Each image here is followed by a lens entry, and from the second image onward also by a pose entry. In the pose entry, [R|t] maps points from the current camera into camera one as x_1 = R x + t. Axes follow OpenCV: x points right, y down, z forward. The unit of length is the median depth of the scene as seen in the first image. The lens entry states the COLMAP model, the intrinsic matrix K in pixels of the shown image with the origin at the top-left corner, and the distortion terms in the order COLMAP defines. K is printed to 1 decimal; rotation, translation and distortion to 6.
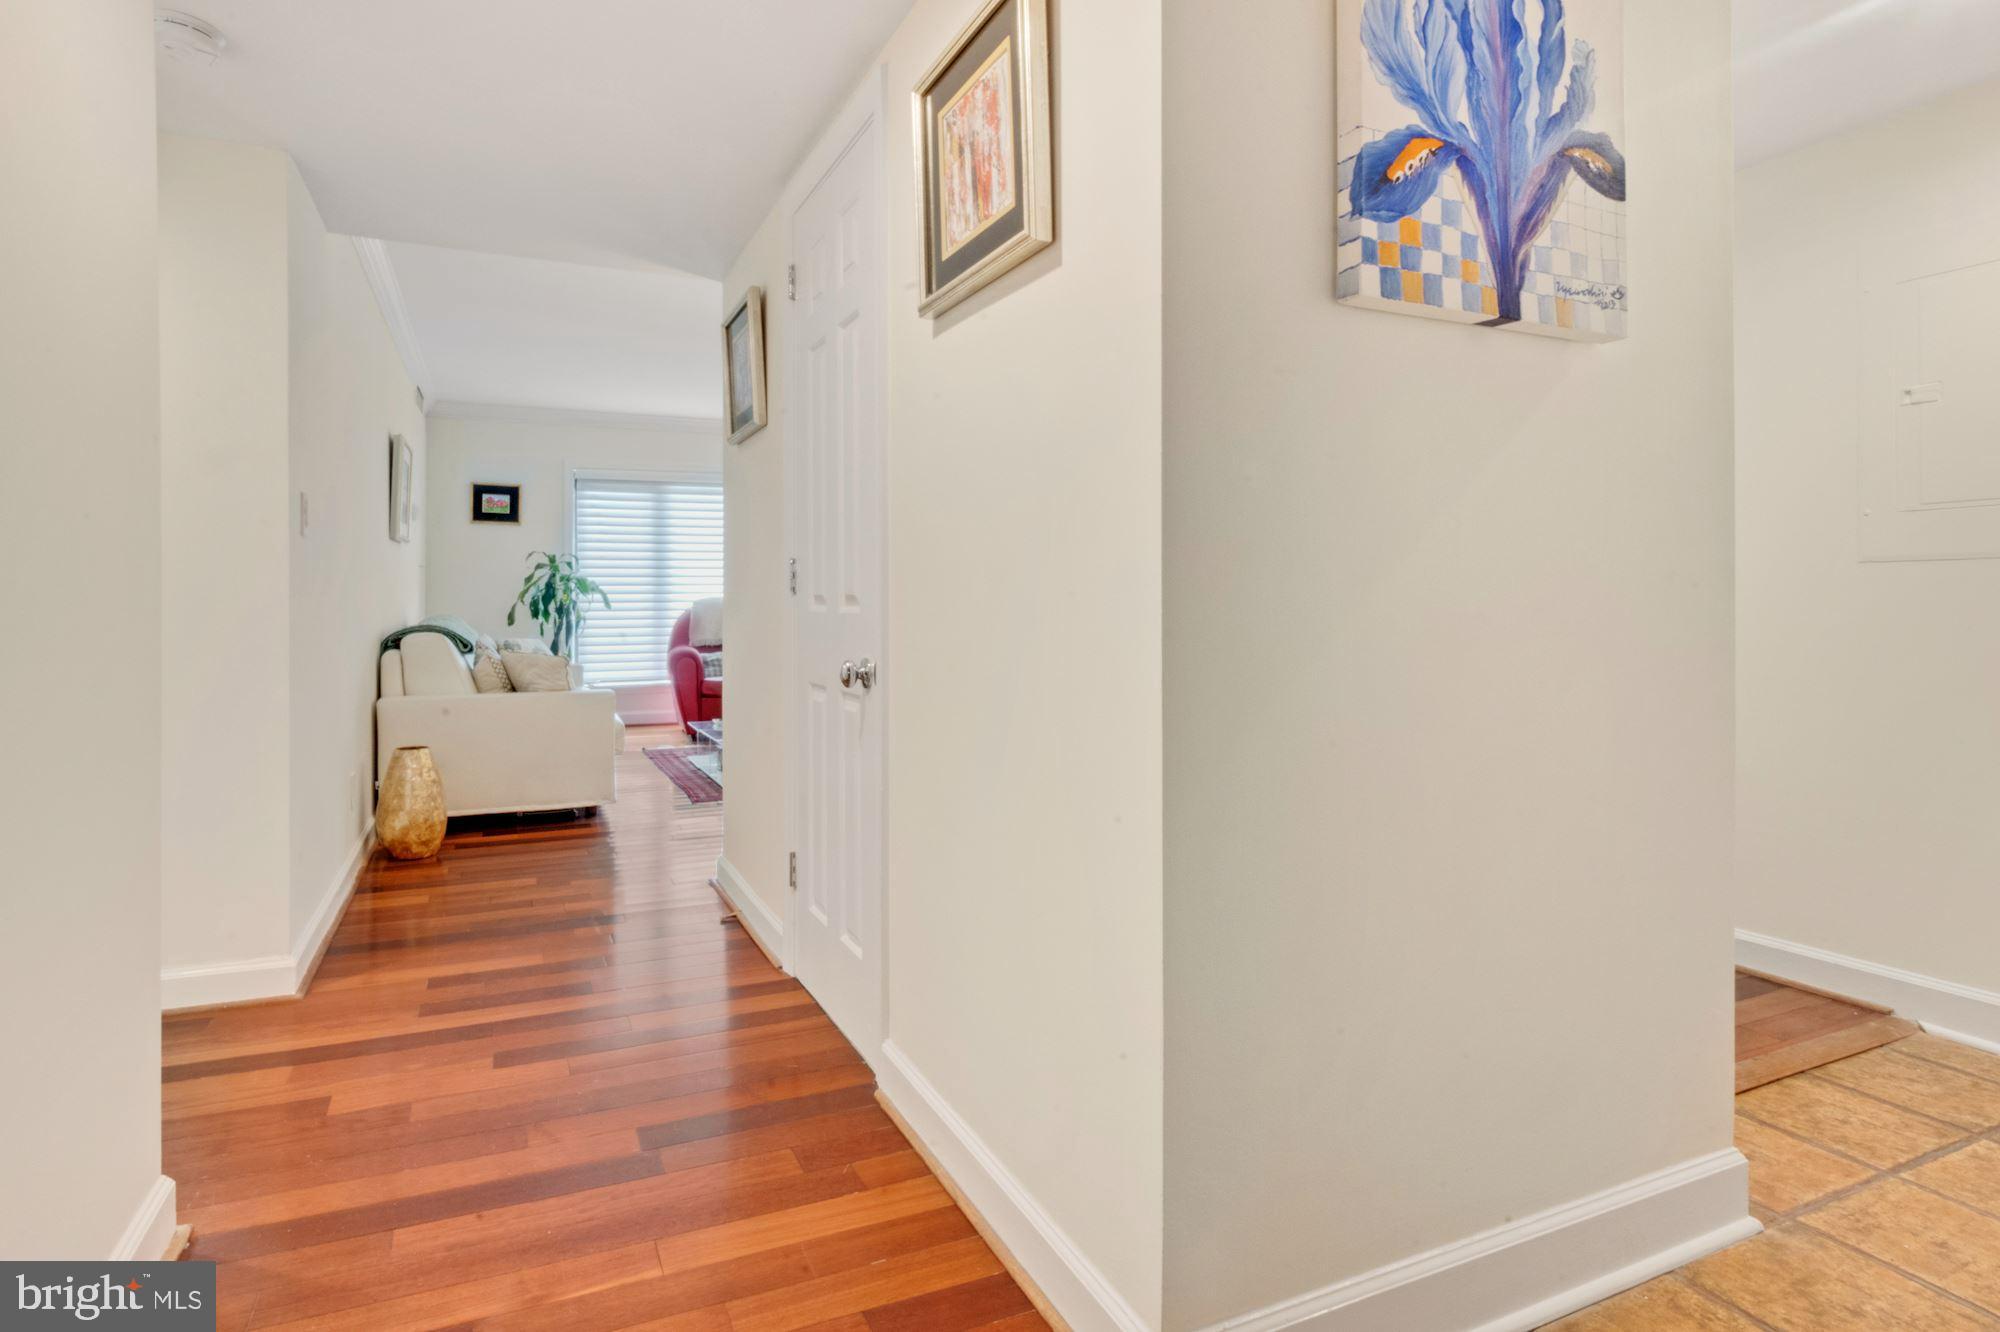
lens RADIAL K [[1041.4, 0, 965.6], [0, 1041.4, 619.7], [0, 0, 1]] dist [0.000110, 0.000334]
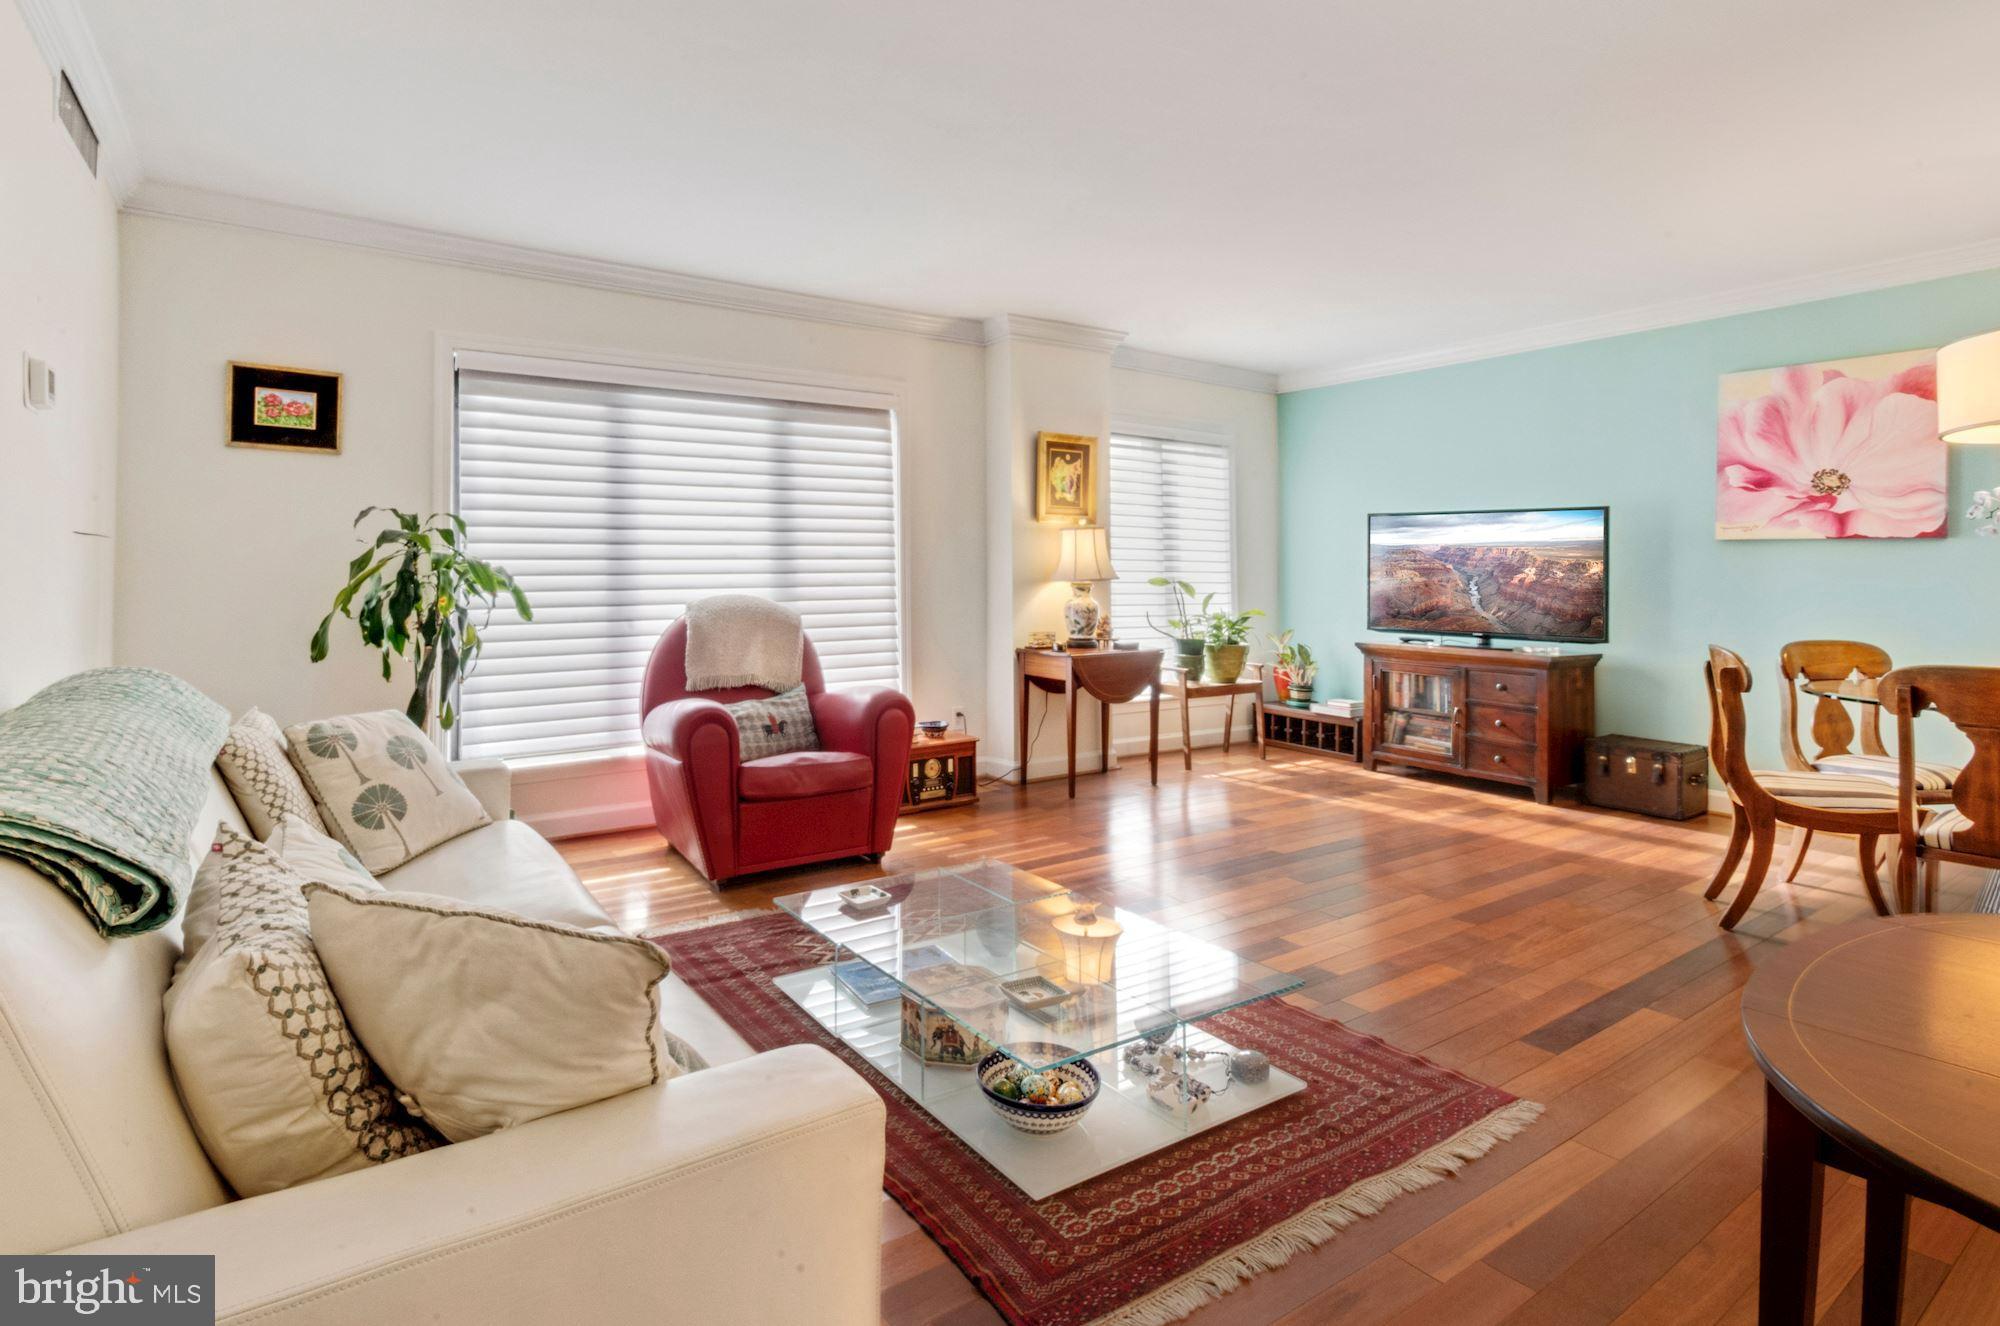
lens RADIAL K [[1041.4, 0, 1014.9], [0, 1041.4, 571.1], [0, 0, 1]] dist [0.000110, 0.000334]
pose [[0.981809, -0.000016, 0.189869, -0.212649], [0.004711, 0.999694, -0.024273, -0.022326], [-0.189811, 0.024726, 0.981509, 0.467989]]
